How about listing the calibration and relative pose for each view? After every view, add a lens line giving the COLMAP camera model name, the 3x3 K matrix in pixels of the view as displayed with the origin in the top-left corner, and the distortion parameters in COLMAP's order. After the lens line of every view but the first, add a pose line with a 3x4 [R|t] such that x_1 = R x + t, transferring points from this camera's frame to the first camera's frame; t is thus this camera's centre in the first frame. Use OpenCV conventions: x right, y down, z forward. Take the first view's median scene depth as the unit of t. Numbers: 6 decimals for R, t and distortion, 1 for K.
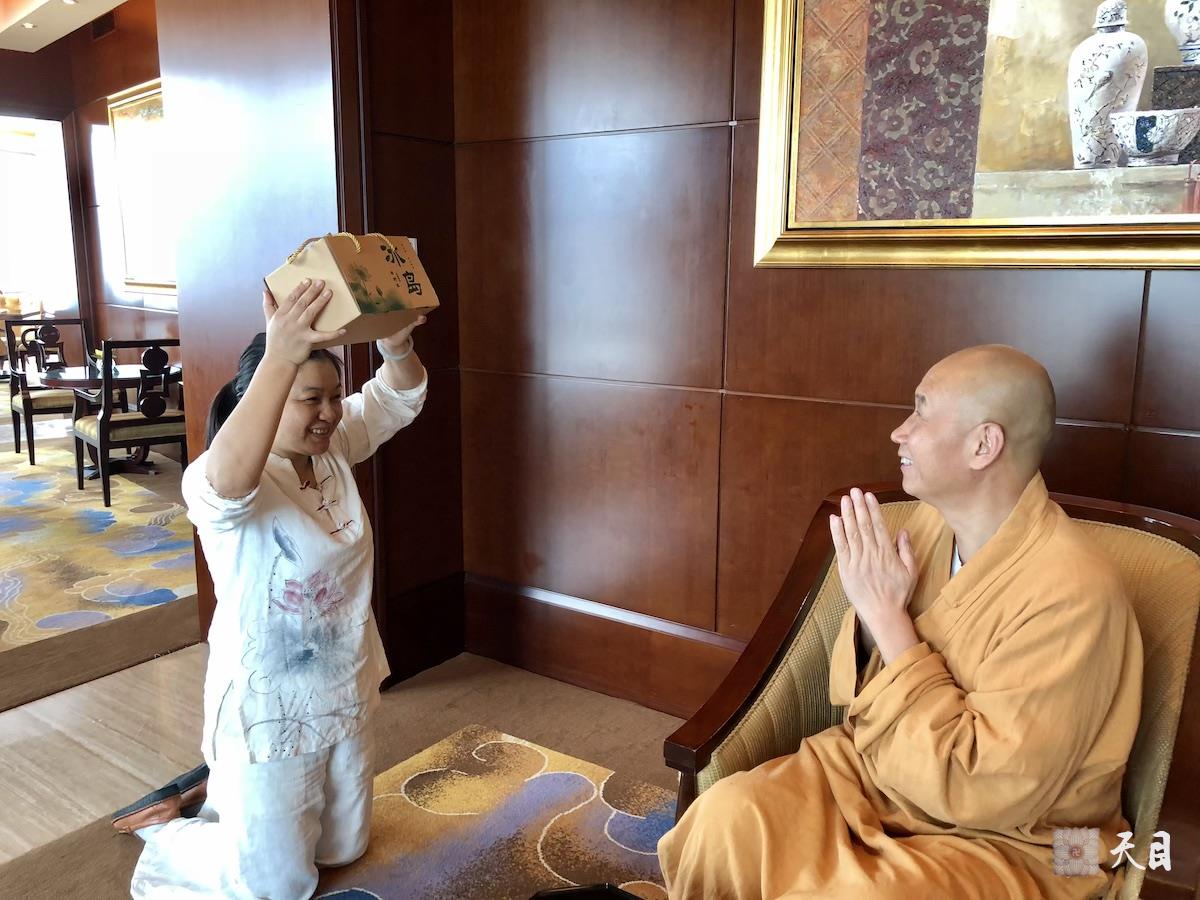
lens RADIAL K [[977.8, 0, 580.5], [0, 977.8, 426.8], [0, 0, 1]] dist [0.063576, -0.048933]
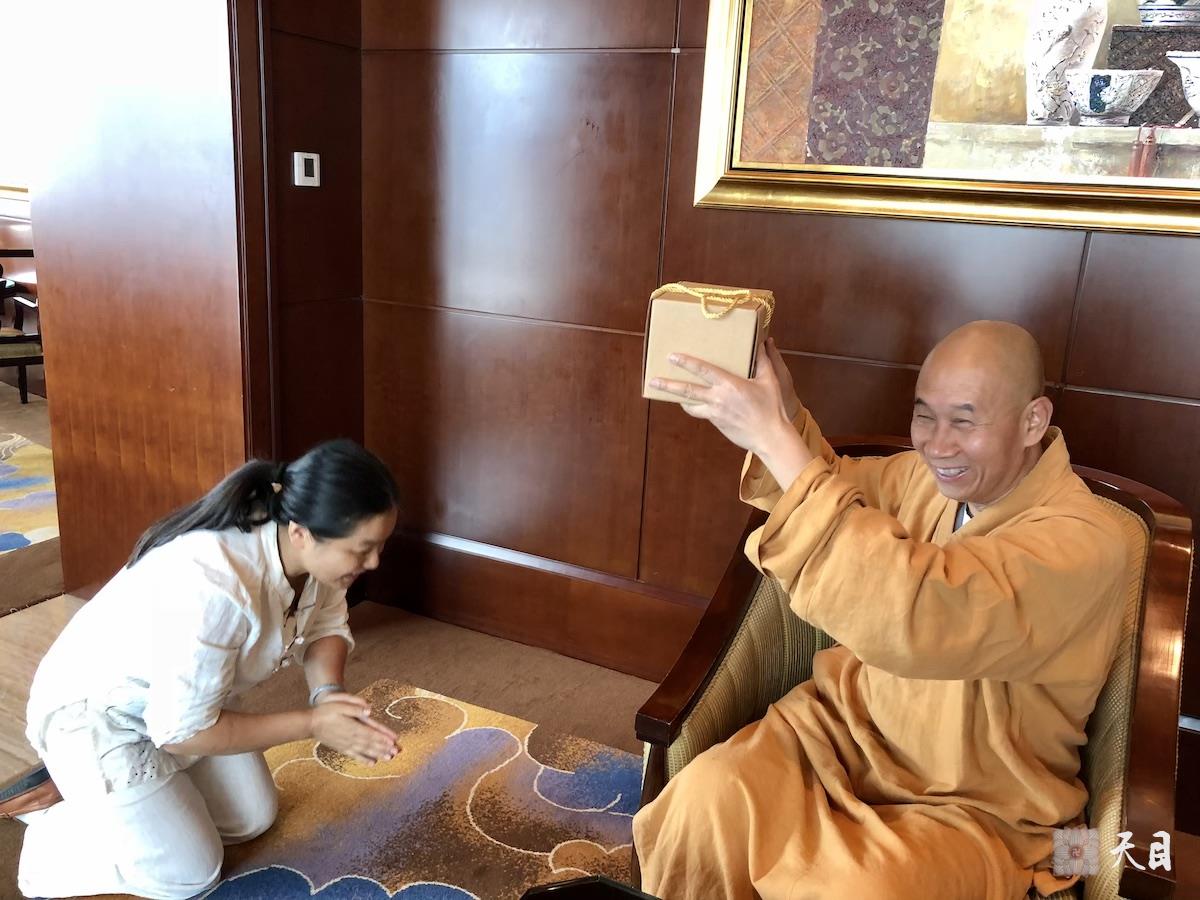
lens RADIAL K [[977.8, 0, 584.2], [0, 977.8, 425.9], [0, 0, 1]] dist [0.063576, -0.048933]
pose [[0.987482, 0.012492, 0.157239, -0.084263], [-0.024556, 0.996880, 0.075020, -0.020933], [-0.155812, -0.077942, 0.984707, 0.063302]]
